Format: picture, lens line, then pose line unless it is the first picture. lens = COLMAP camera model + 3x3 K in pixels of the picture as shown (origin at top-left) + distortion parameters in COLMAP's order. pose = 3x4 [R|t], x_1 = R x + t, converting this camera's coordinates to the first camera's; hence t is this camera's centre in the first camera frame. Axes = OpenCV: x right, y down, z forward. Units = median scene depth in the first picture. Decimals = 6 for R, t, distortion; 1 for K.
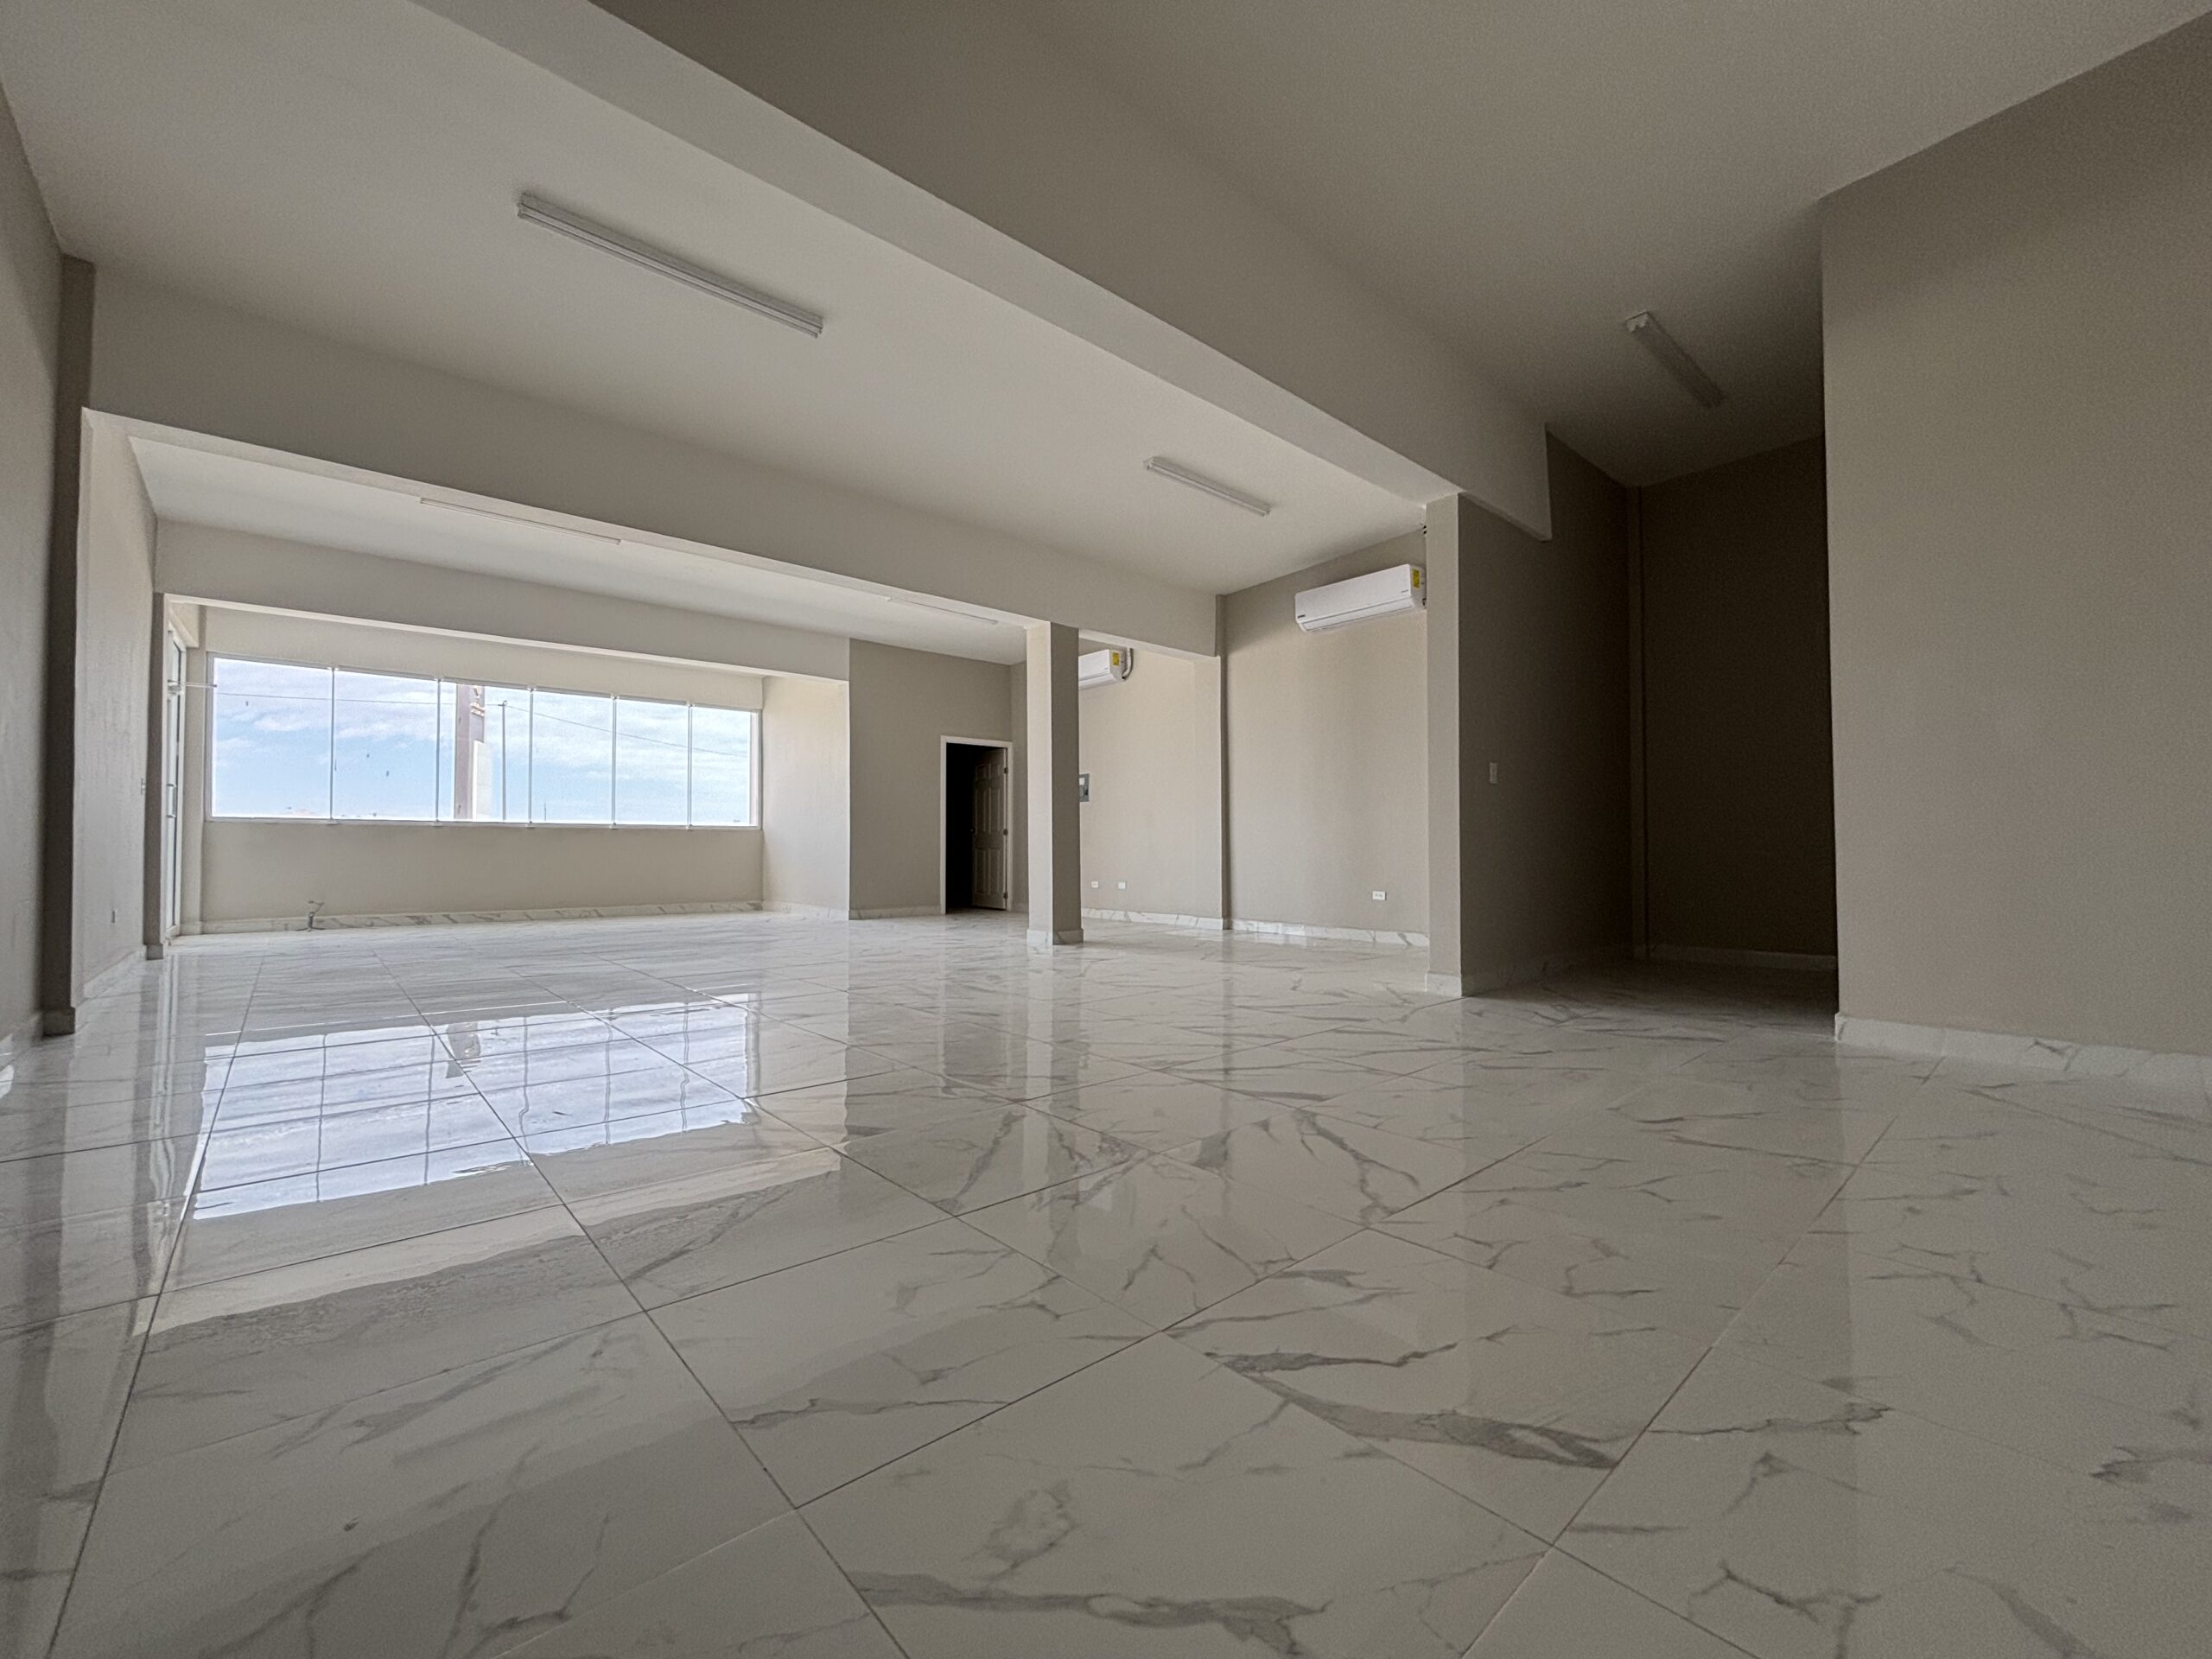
lens RADIAL K [[903.7, 0, 1098.5], [0, 903.7, 831.8], [0, 0, 1]] dist [0.000183, -0.000433]
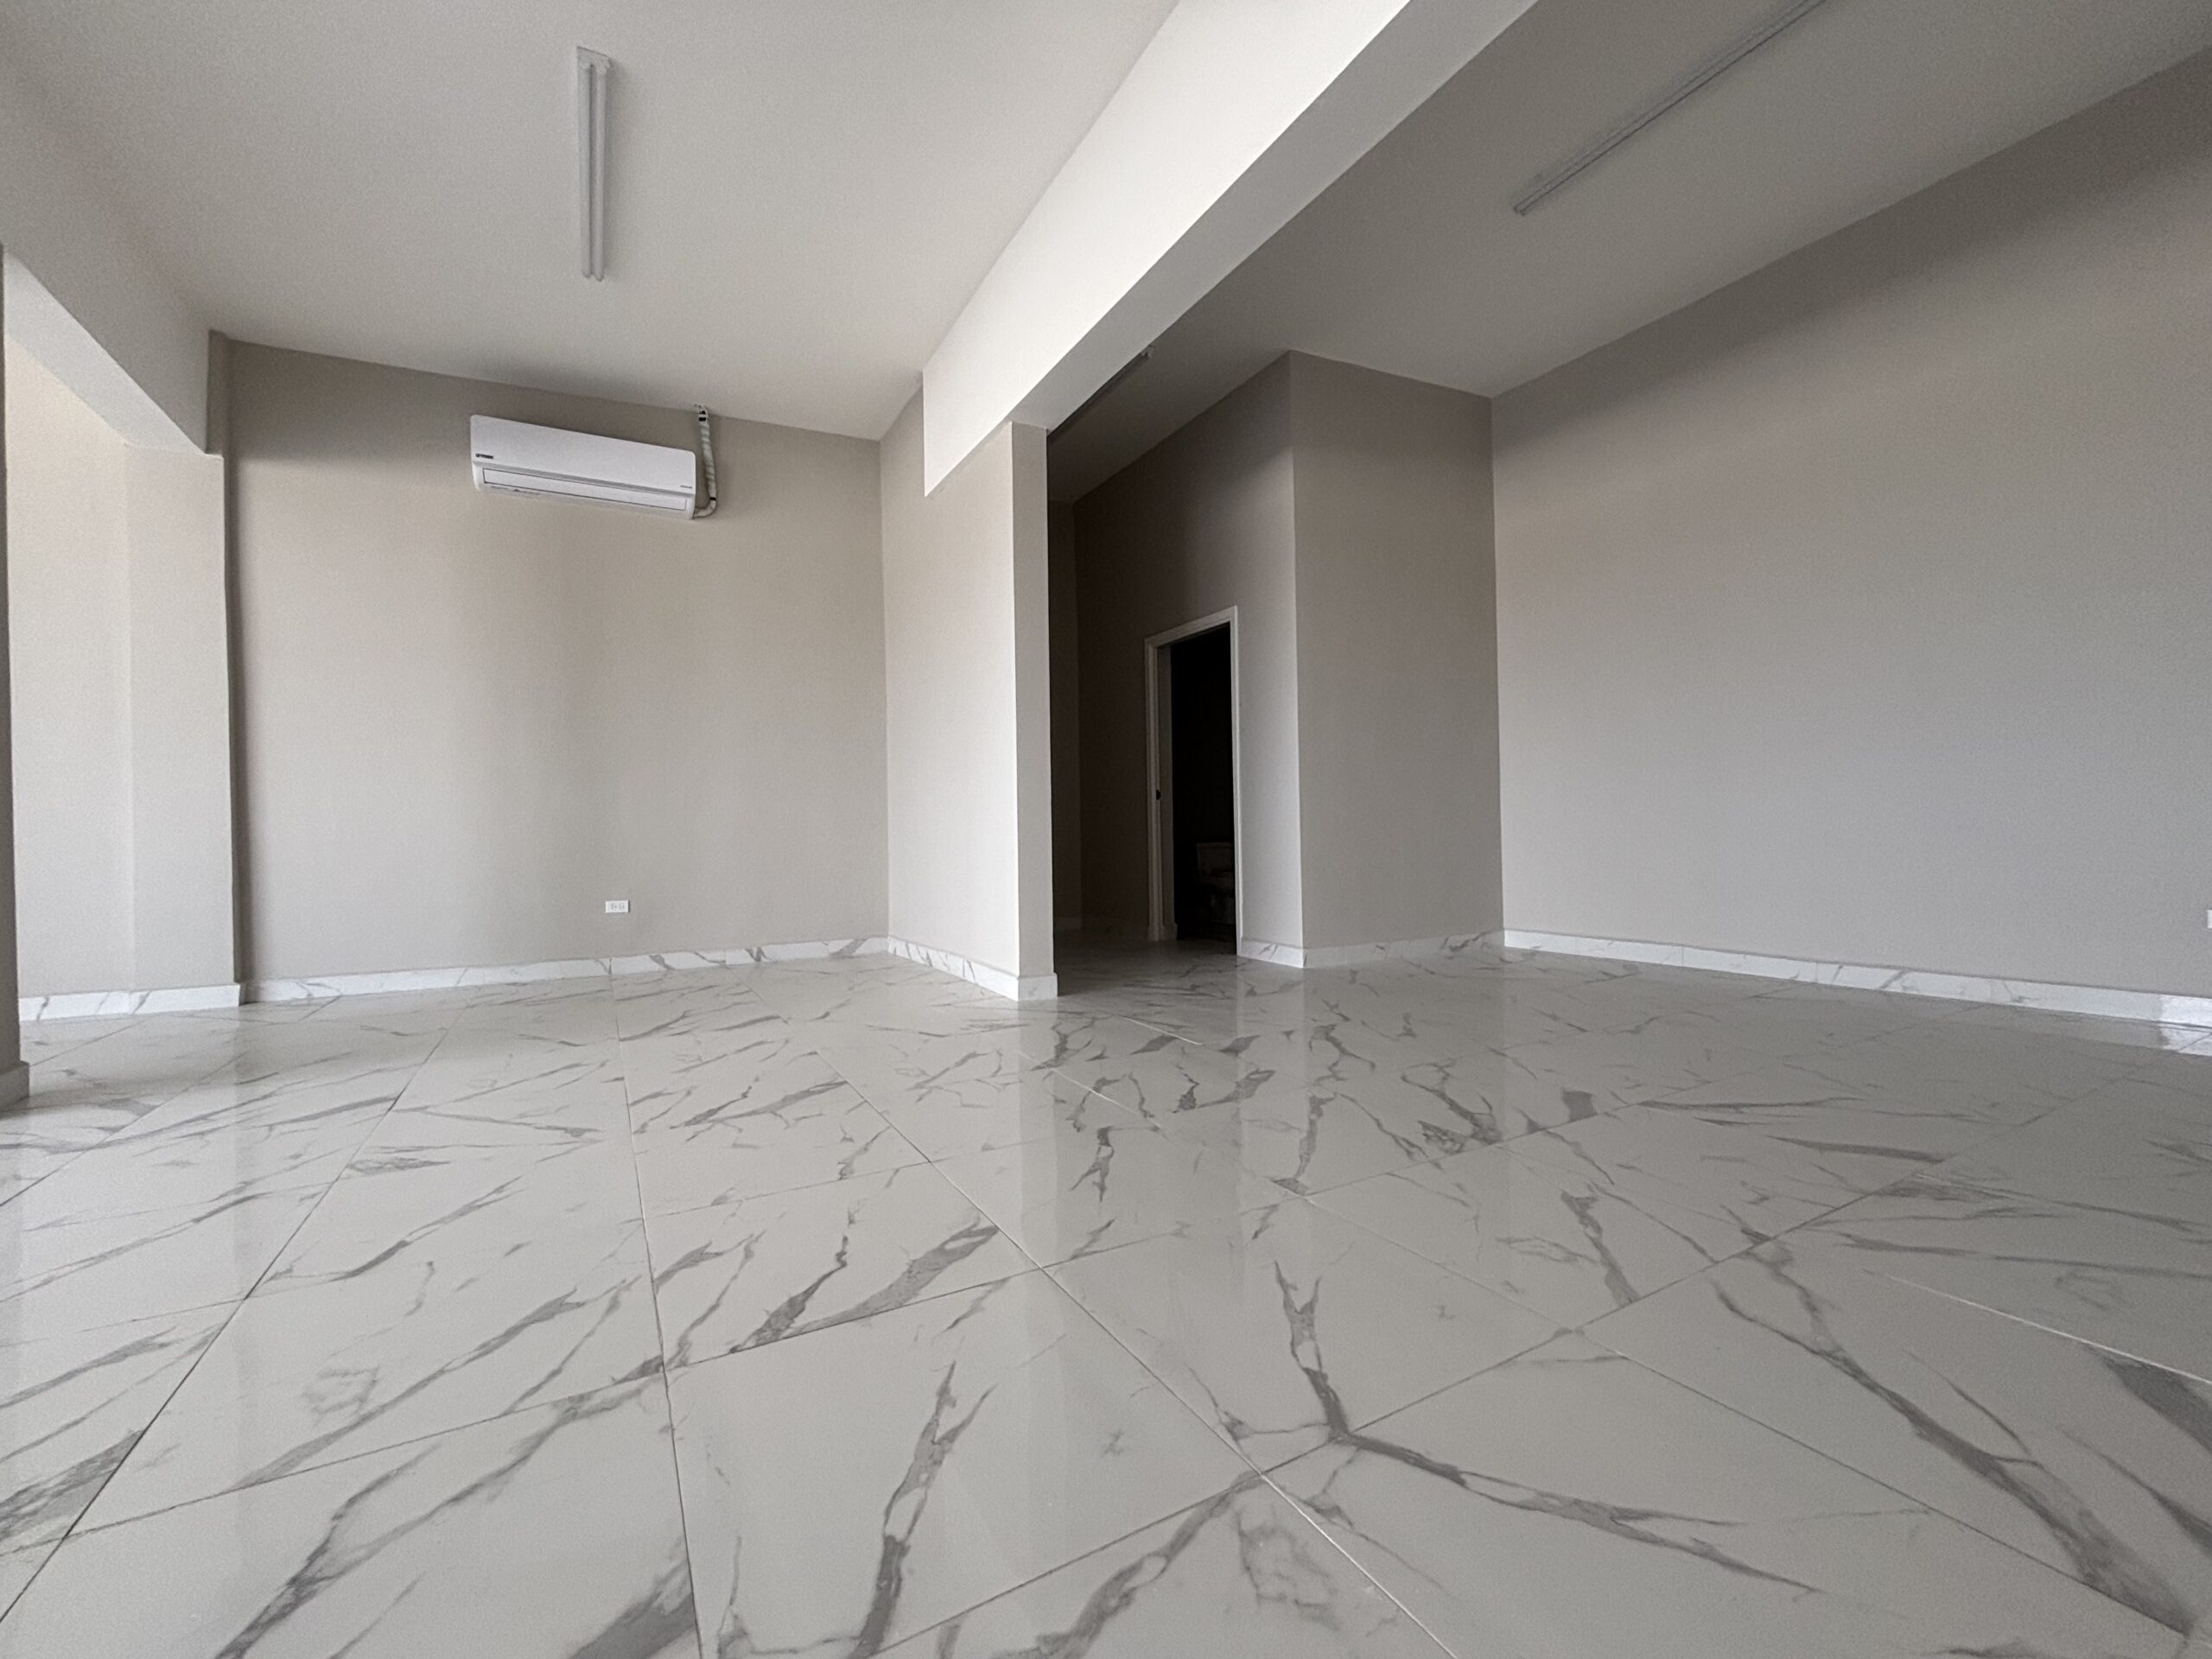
lens RADIAL K [[903.7, 0, 1098.5], [0, 903.7, 831.8], [0, 0, 1]] dist [0.000183, -0.000433]
pose [[0.214951, -0.000733, 0.976625, -0.288141], [-0.002515, 0.999996, 0.001304, 0.011457], [-0.976622, -0.002737, 0.214948, 0.489195]]
